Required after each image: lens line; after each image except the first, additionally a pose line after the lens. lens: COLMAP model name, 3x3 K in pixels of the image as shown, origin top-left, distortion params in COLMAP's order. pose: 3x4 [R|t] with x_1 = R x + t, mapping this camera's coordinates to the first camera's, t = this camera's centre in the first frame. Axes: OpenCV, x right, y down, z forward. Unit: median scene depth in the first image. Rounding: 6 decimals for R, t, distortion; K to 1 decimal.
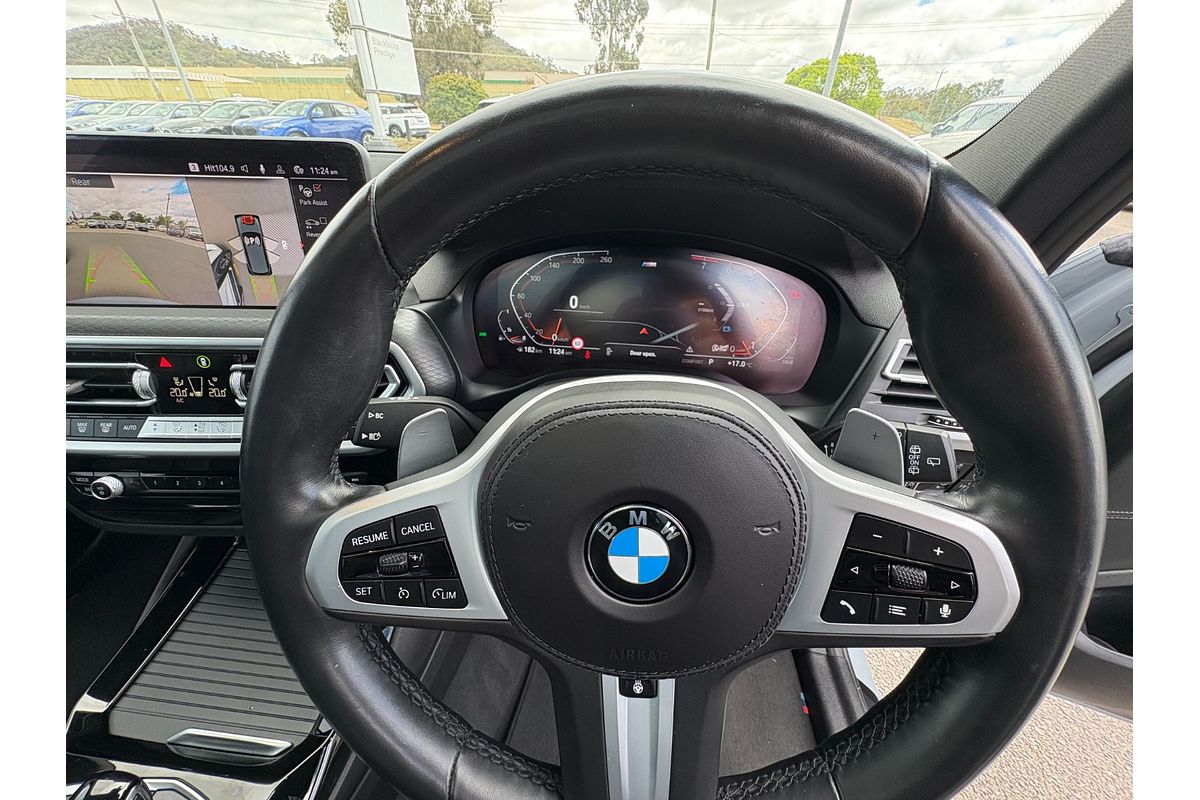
lens RADIAL K [[425.6, 0, 598.8], [0, 425.6, 400.4], [0, 0, 1]] dist [0.001215, -0.000490]
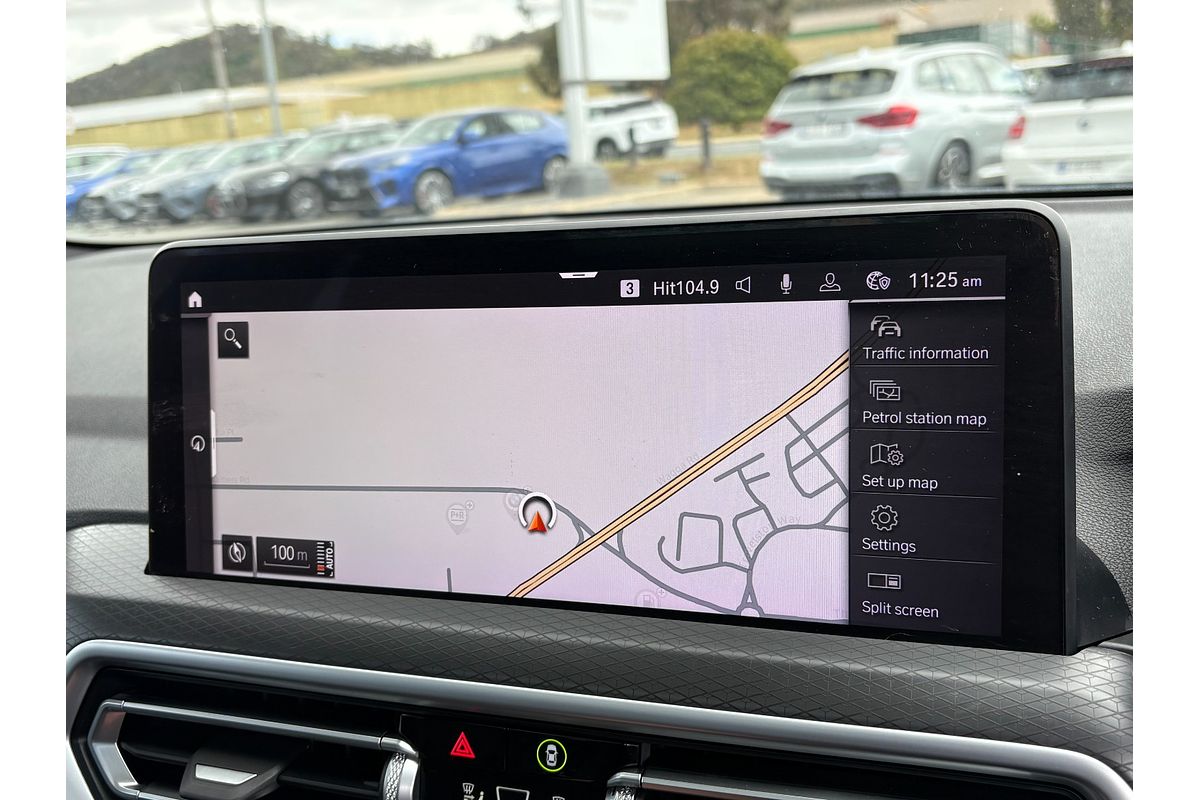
lens RADIAL K [[1093.0, 0, 601.5], [0, 1093.0, 404.2], [0, 0, 1]] dist [-0.000032, 0.000000]
pose [[0.923400, -0.006004, -0.383793, -0.521099], [-0.112951, 0.951357, -0.286640, -0.115580], [0.366845, 0.308033, 0.877805, 0.069830]]
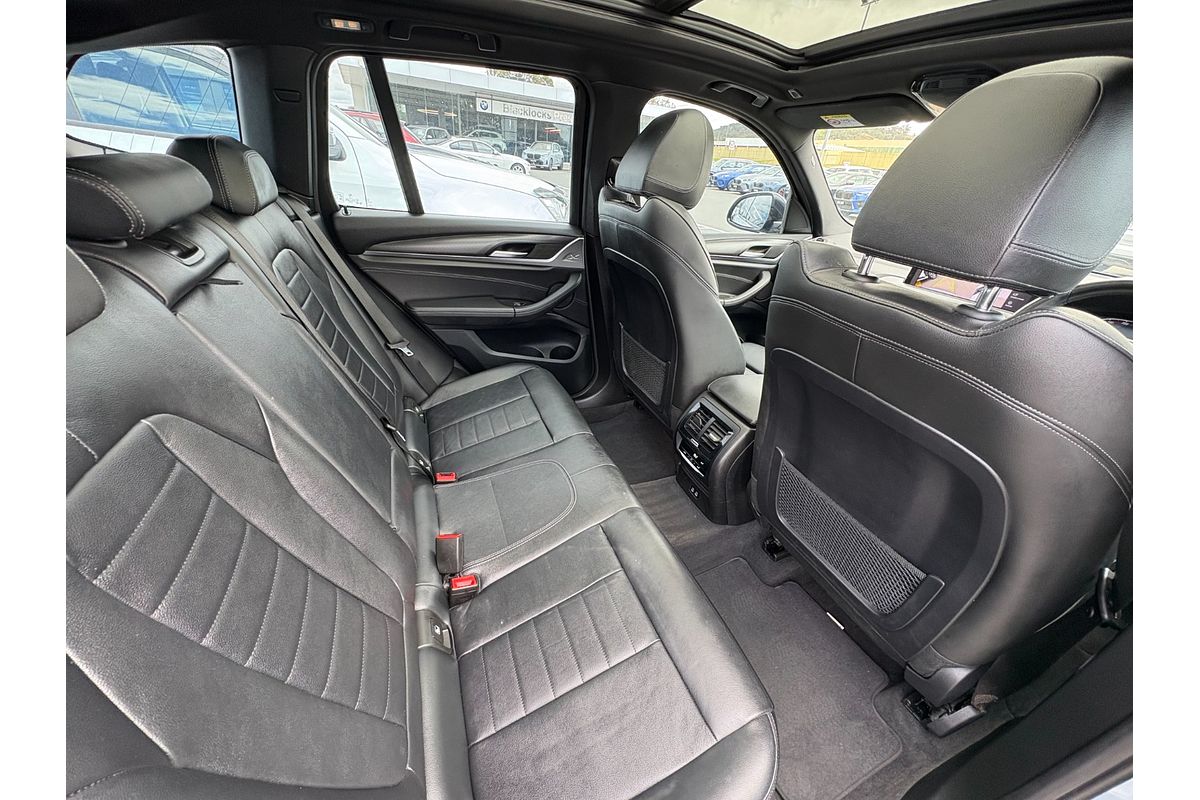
lens RADIAL K [[425.6, 0, 600.8], [0, 425.6, 398.5], [0, 0, 1]] dist [0.001215, -0.000490]
pose [[0.487023, 0.448725, -0.749303, 0.629718], [-0.529141, 0.834144, 0.155608, 1.544470], [0.694851, 0.320702, 0.643686, -3.155670]]
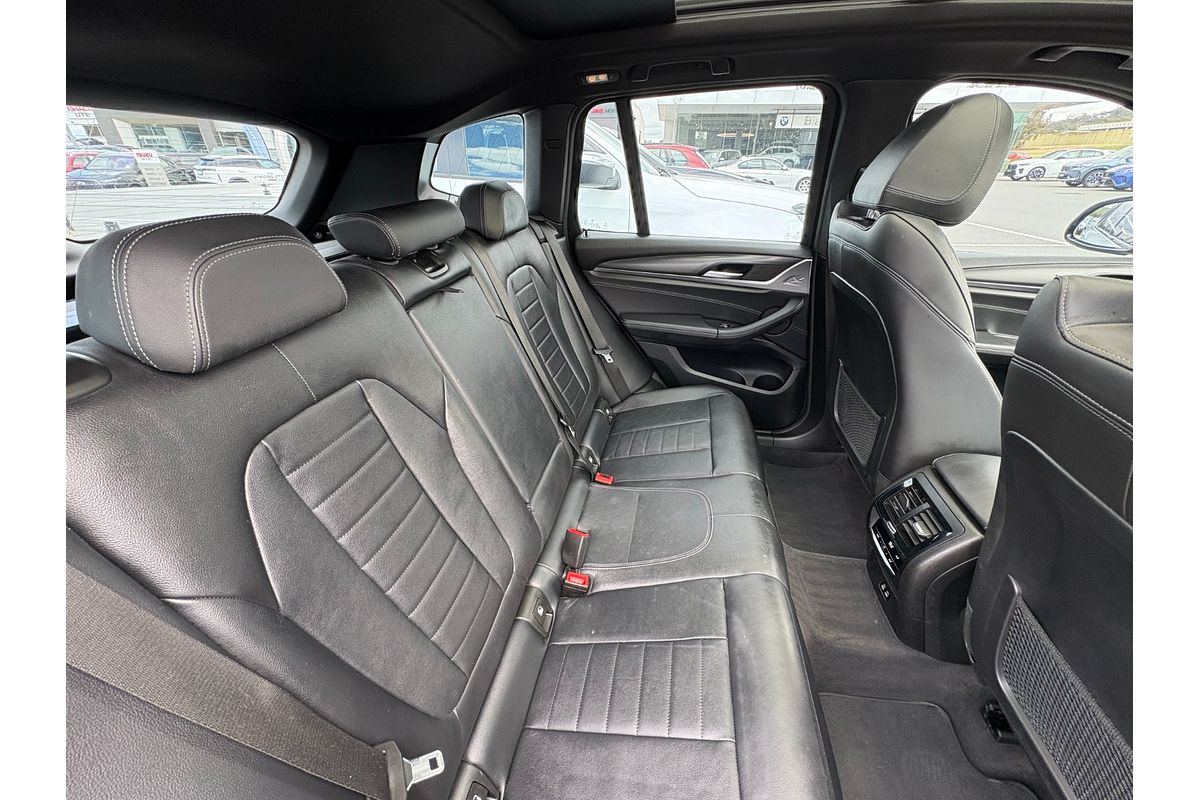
lens RADIAL K [[425.6, 0, 595.4], [0, 425.6, 398.6], [0, 0, 1]] dist [0.001215, -0.000490]
pose [[-0.073165, 0.465118, -0.882220, 0.657913], [-0.531525, 0.730306, 0.429108, 1.276382], [0.843877, 0.500318, 0.193789, -2.796702]]
